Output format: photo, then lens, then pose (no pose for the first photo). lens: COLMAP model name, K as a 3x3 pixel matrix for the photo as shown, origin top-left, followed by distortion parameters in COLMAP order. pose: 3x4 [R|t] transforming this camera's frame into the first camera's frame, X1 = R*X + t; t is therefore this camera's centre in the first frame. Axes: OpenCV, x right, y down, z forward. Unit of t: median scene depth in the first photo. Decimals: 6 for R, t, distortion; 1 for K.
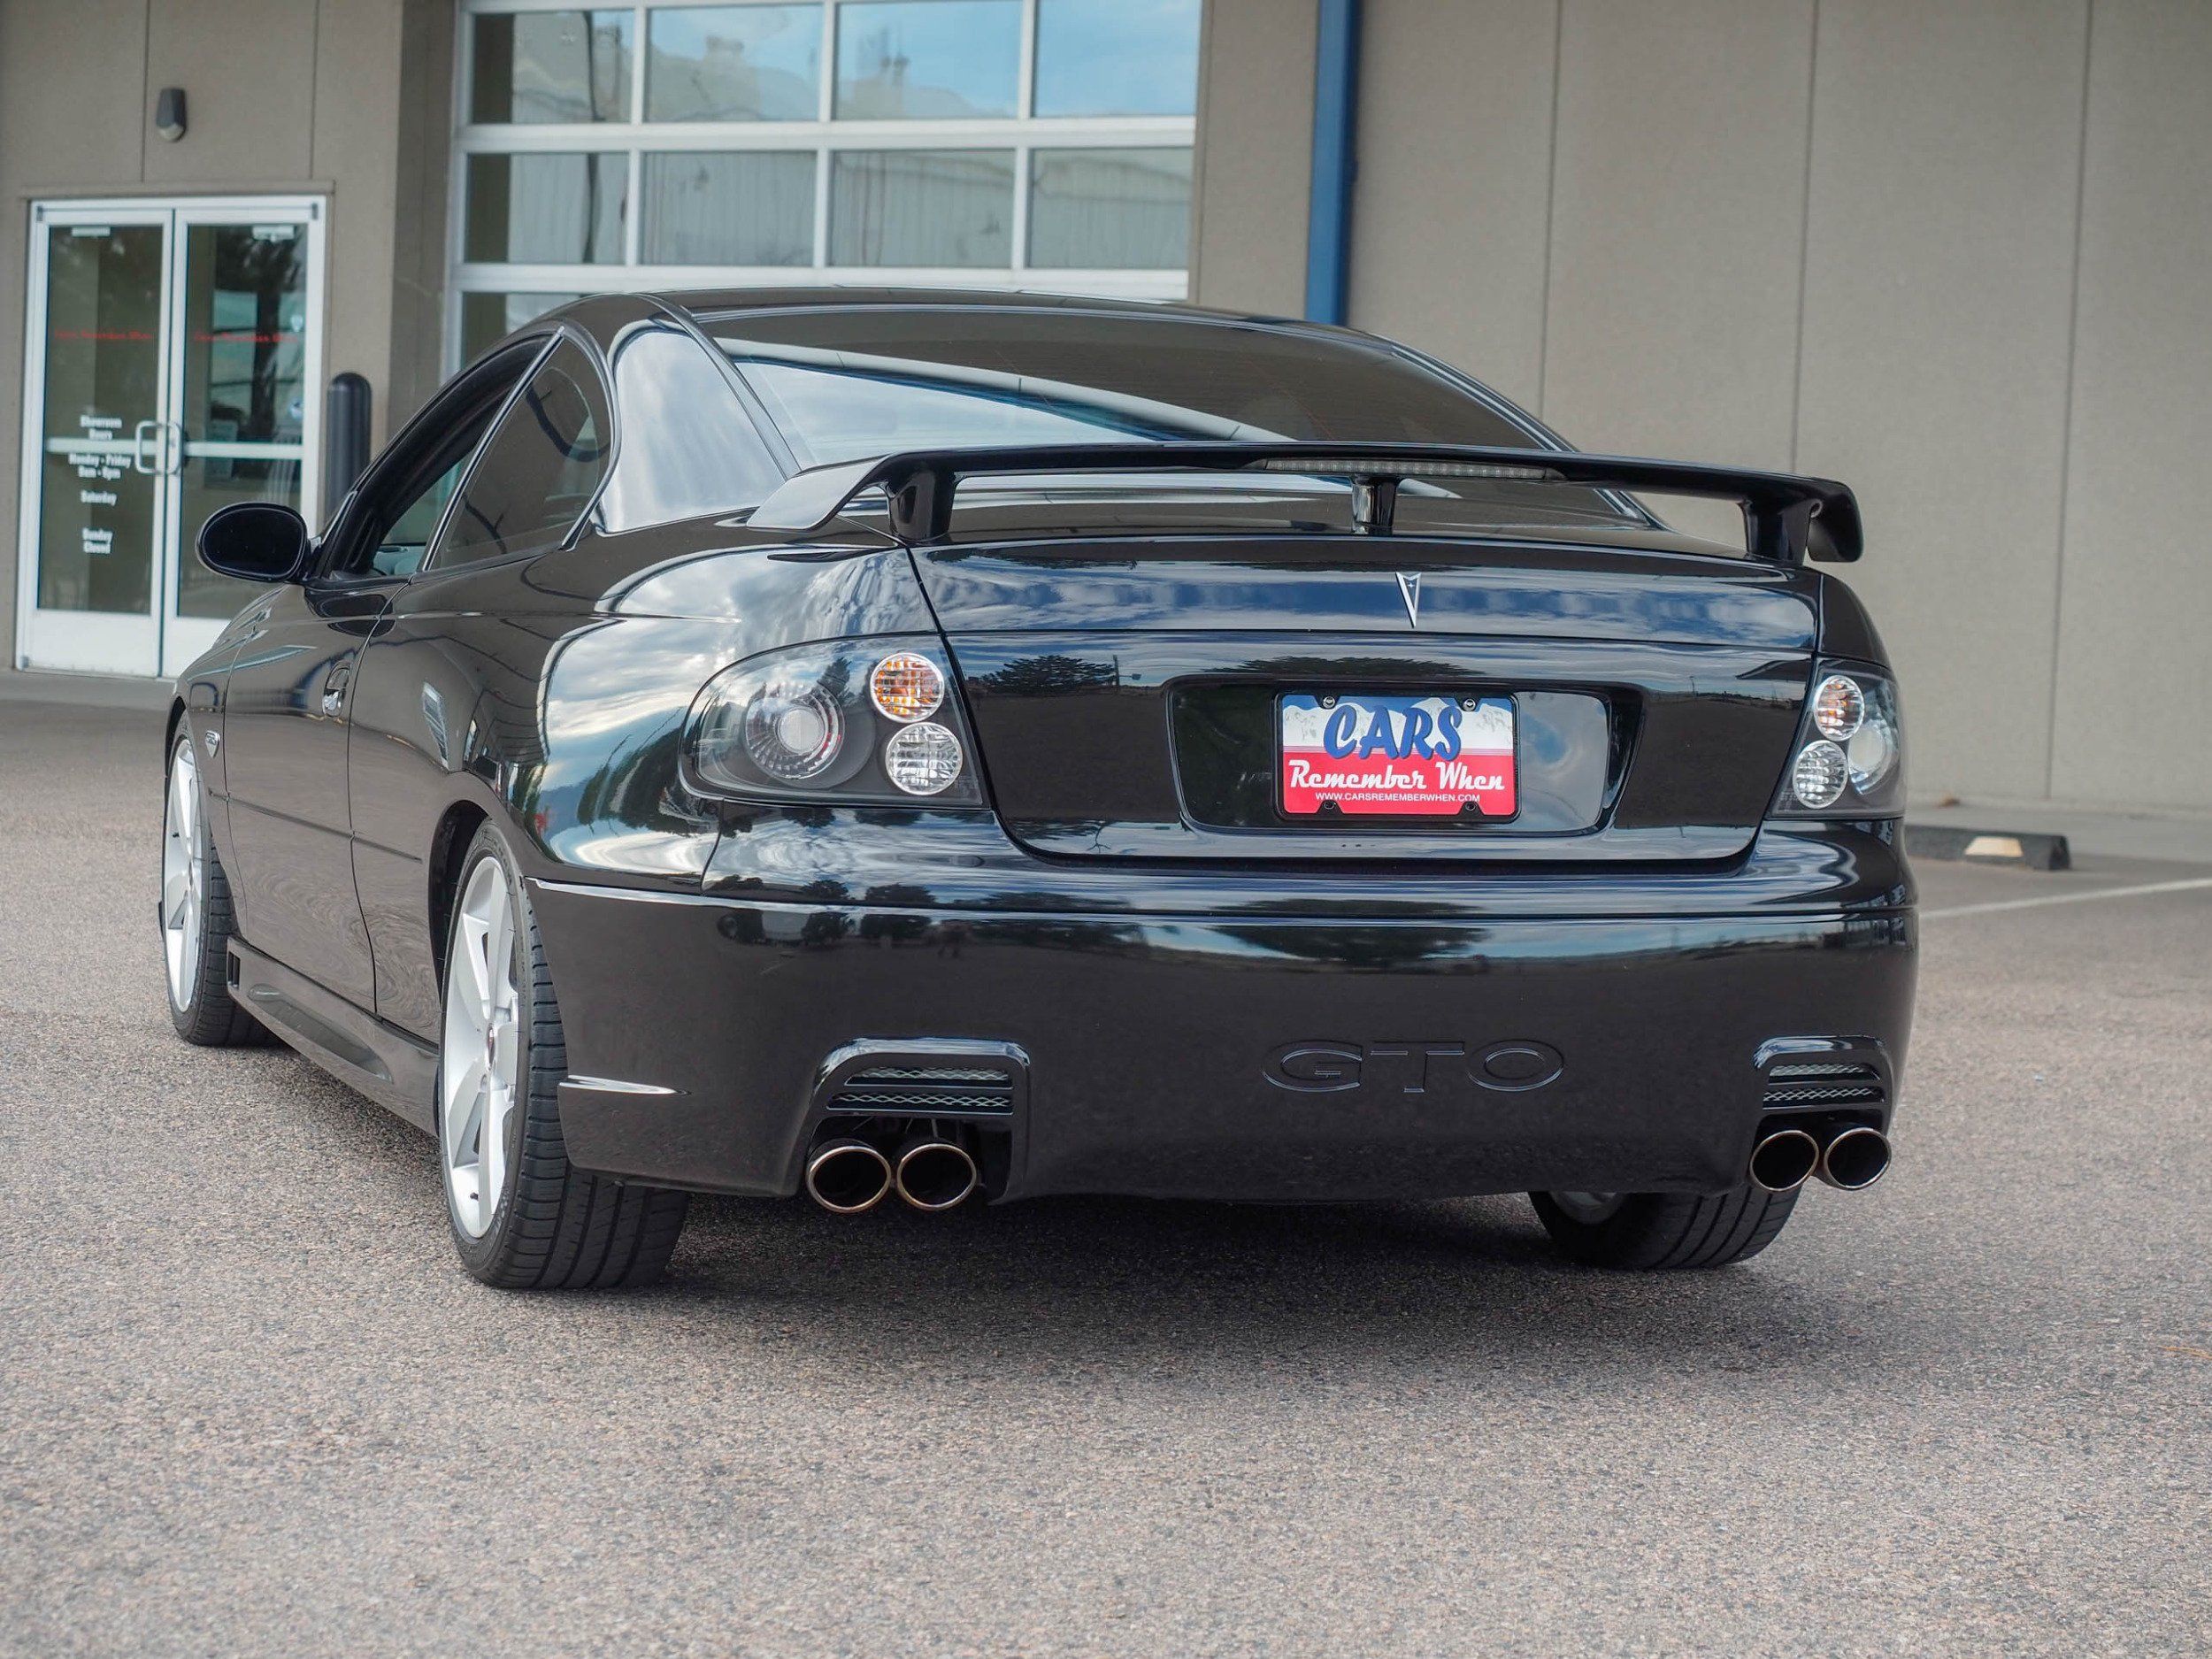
lens RADIAL K [[5127.9, 0, 1123.5], [0, 5127.9, 847.5], [0, 0, 1]] dist [-0.027169, 0.000000]
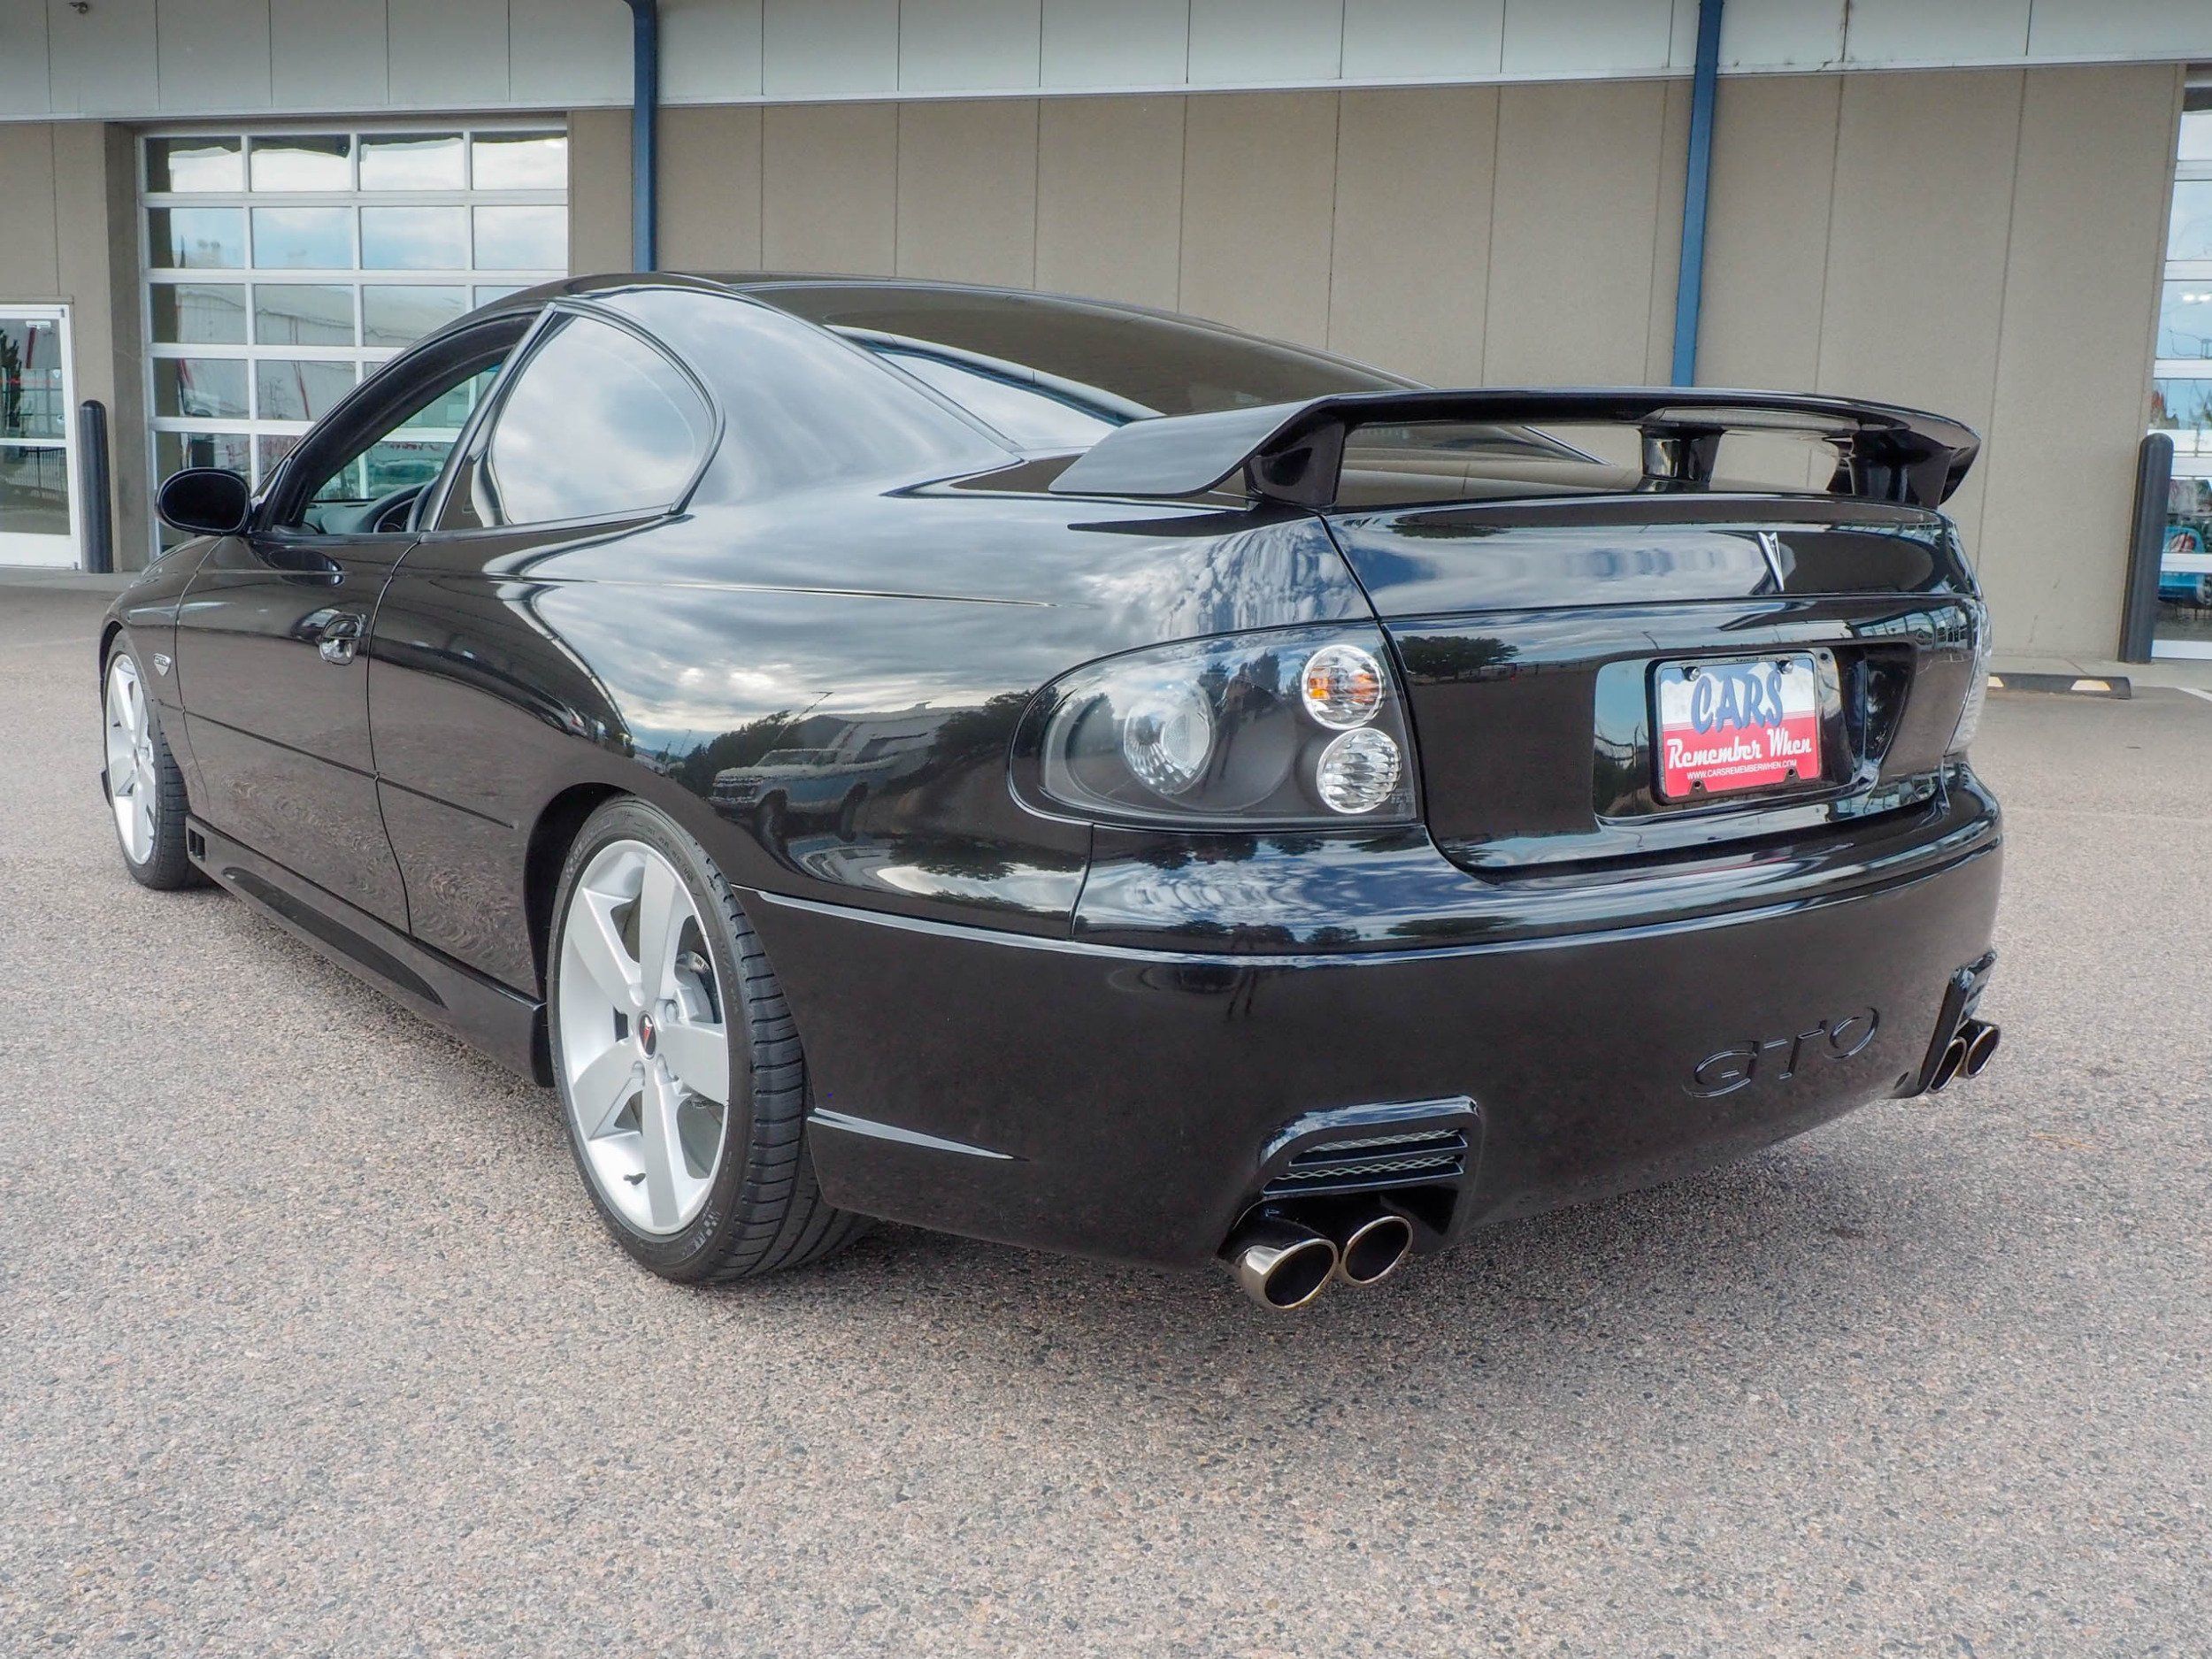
lens RADIAL K [[1933.4, 0, 1115.2], [0, 1933.4, 810.2], [0, 0, 1]] dist [0.006301, -0.002763]
pose [[0.939067, -0.067248, 0.337092, -0.177796], [0.030167, 0.993016, 0.114061, -0.046722], [-0.342408, -0.096941, 0.934537, 0.699368]]
